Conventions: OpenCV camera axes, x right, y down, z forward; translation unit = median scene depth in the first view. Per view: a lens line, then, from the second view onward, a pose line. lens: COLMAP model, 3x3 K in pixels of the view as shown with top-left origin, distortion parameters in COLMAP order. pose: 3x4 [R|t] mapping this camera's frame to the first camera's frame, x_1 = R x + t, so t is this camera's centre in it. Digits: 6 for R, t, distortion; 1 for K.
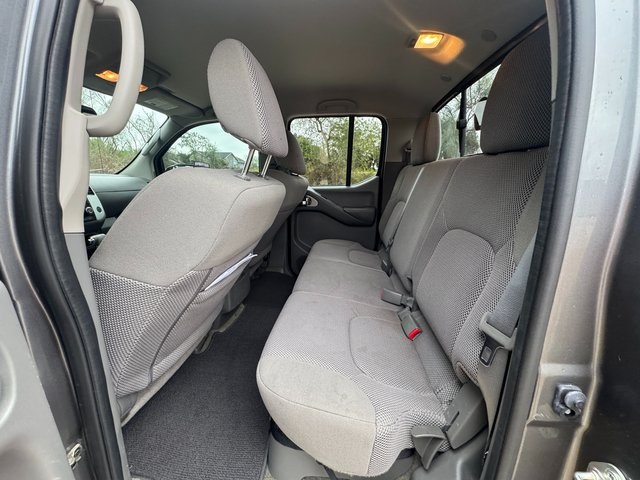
lens RADIAL K [[263.9, 0, 320.0], [0, 263.9, 240.0], [0, 0, 1]] dist [-0.003525, -0.000224]
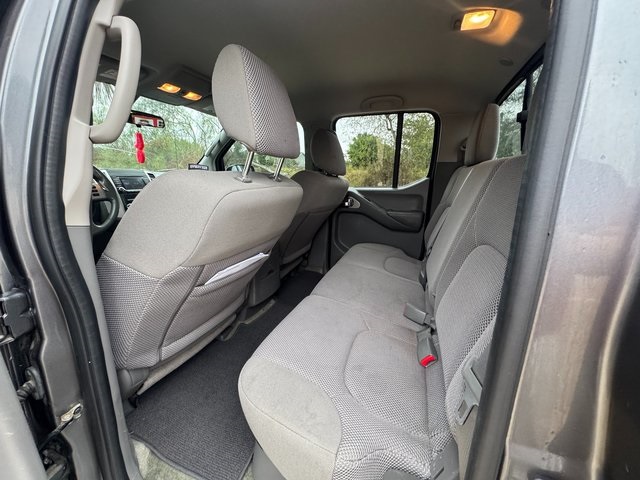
lens RADIAL K [[263.9, 0, 320.0], [0, 263.9, 240.0], [0, 0, 1]] dist [-0.003525, -0.000224]
pose [[0.965537, 0.072114, -0.250077, 0.160297], [-0.071288, 0.997379, 0.012371, -0.021840], [0.250314, 0.005882, 0.968147, 0.052272]]
